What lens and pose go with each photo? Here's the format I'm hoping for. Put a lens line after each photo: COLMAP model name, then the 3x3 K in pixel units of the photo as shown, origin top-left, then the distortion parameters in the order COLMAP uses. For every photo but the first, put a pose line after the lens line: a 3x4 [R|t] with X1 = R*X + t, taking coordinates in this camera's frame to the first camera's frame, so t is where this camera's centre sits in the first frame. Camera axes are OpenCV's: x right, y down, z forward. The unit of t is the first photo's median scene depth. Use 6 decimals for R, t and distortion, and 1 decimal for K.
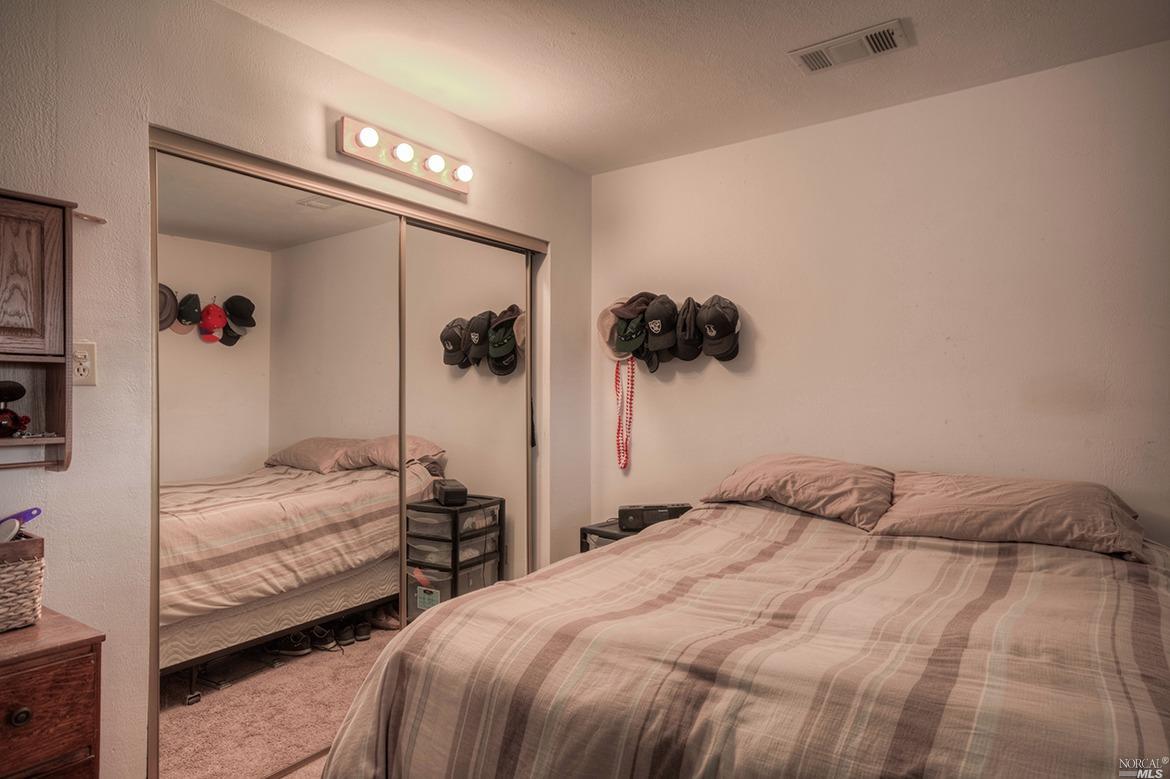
lens RADIAL K [[673.1, 0, 582.2], [0, 673.1, 394.6], [0, 0, 1]] dist [0.002643, 0.007800]
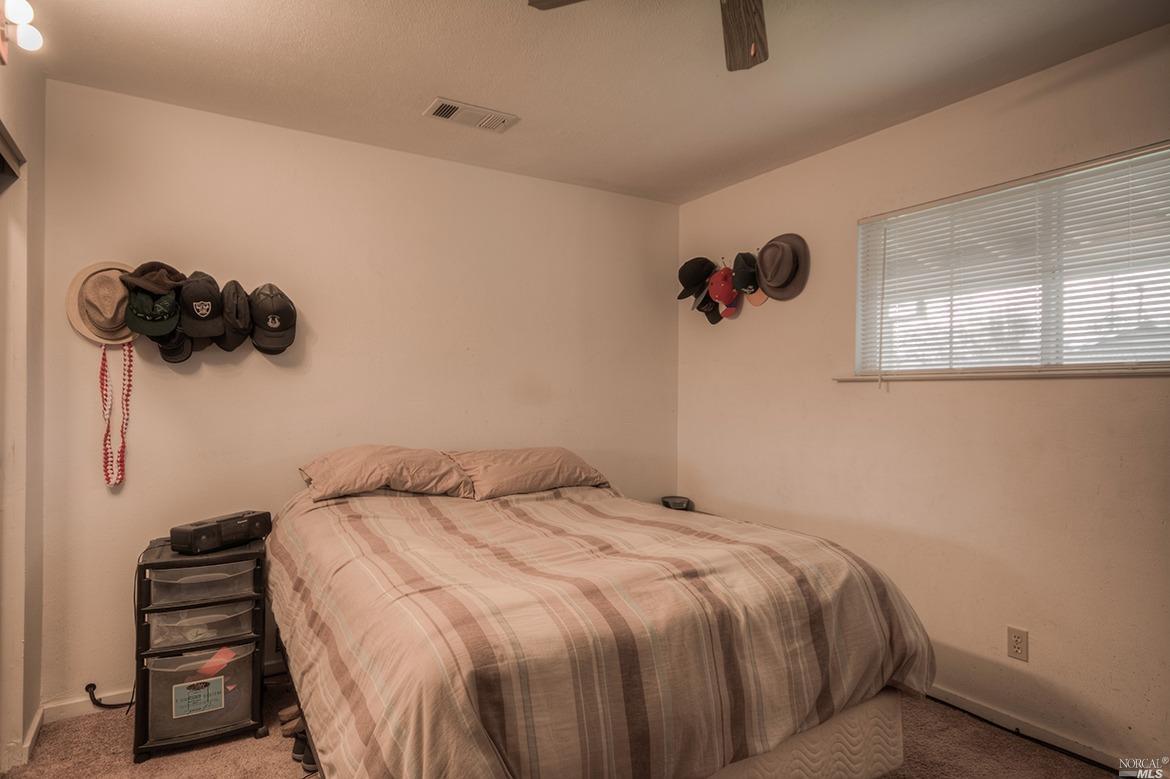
lens RADIAL K [[673.1, 0, 582.3], [0, 673.1, 388.7], [0, 0, 1]] dist [0.002643, 0.007800]
pose [[0.383617, 0.007508, 0.923462, -0.607317], [-0.005988, 0.999966, -0.005642, 0.001187], [-0.923473, -0.003365, 0.383649, 0.293108]]
